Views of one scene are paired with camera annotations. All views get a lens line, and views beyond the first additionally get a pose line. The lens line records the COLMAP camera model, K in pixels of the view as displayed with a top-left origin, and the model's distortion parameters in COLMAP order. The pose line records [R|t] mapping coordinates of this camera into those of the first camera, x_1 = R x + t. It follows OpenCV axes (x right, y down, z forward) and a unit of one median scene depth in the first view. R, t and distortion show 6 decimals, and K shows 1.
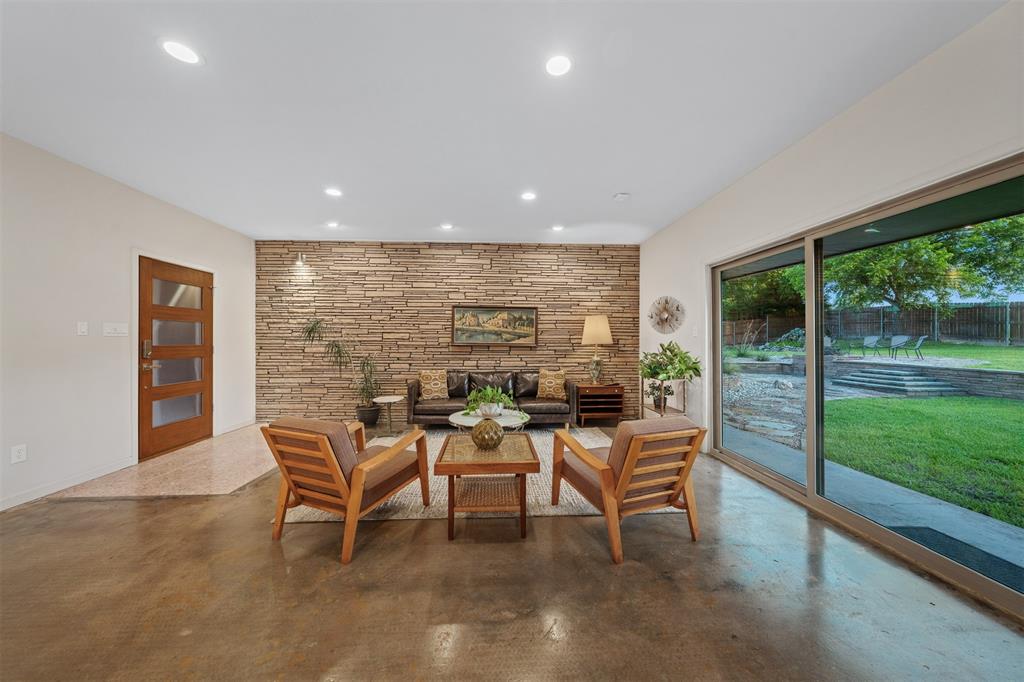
lens RADIAL K [[347.2, 0, 513.1], [0, 347.2, 340.3], [0, 0, 1]] dist [-0.003404, 0.000666]
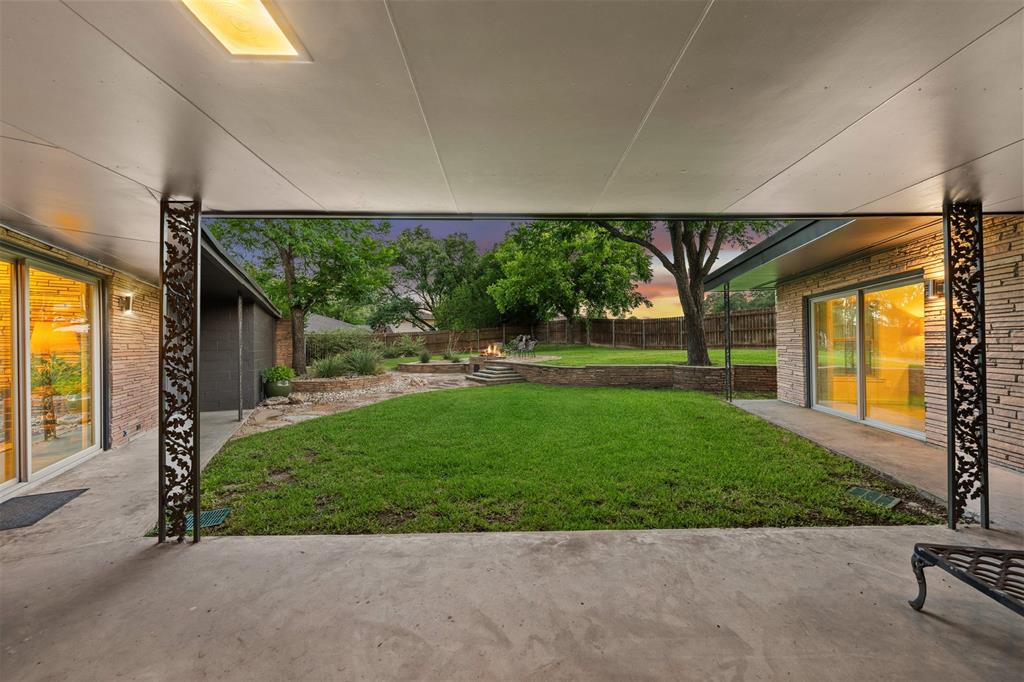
lens RADIAL K [[347.2, 0, 512.4], [0, 347.2, 341.6], [0, 0, 1]] dist [-0.003404, 0.000666]
pose [[0.883858, -0.003955, 0.467739, 0.886251], [0.009882, 0.999899, -0.010218, 0.003856], [-0.467651, 0.013653, 0.883808, -0.412117]]
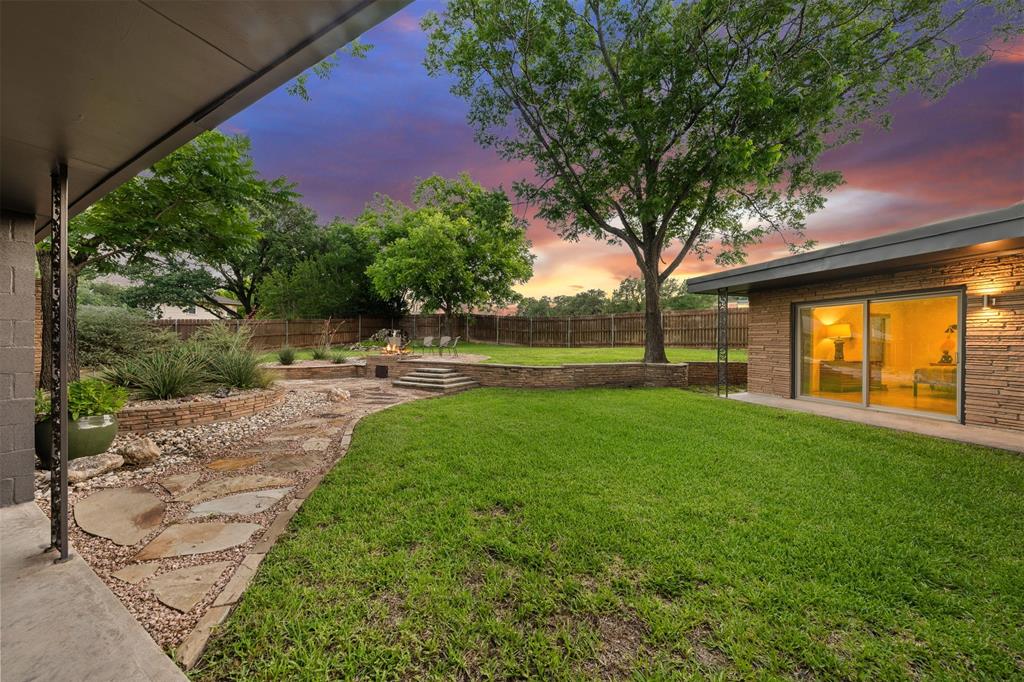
lens RADIAL K [[347.2, 0, 513.6], [0, 347.2, 340.3], [0, 0, 1]] dist [-0.003404, 0.000666]
pose [[0.531761, 0.003851, 0.846886, 0.557318], [-0.003938, 0.999990, -0.002074, 0.003307], [-0.846885, -0.002233, 0.531771, 0.410450]]
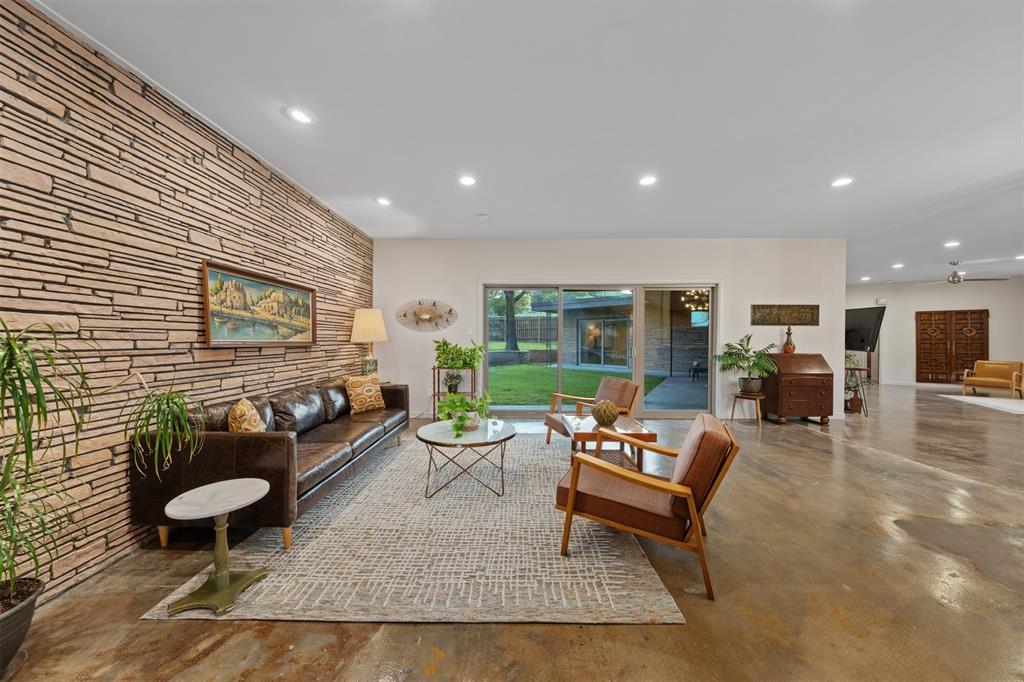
lens RADIAL K [[347.2, 0, 514.2], [0, 347.2, 340.6], [0, 0, 1]] dist [-0.003404, 0.000666]
pose [[0.056810, -0.007781, 0.998355, -0.600877], [-0.000428, 0.999969, 0.007818, 0.001220], [-0.998385, -0.000872, 0.056805, 0.569788]]
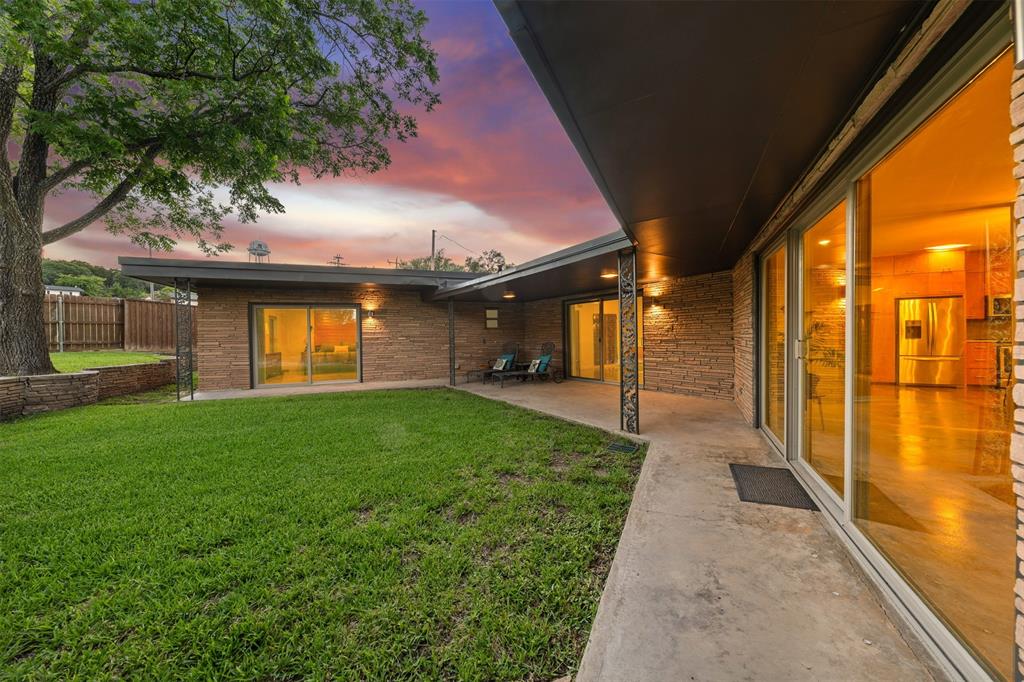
lens RADIAL K [[347.2, 0, 513.0], [0, 347.2, 339.0], [0, 0, 1]] dist [-0.003404, 0.000666]
pose [[-0.871801, 0.010576, 0.489747, 0.562902], [0.017294, 0.999808, 0.009194, 0.014041], [-0.489555, 0.016485, -0.871816, 0.994692]]
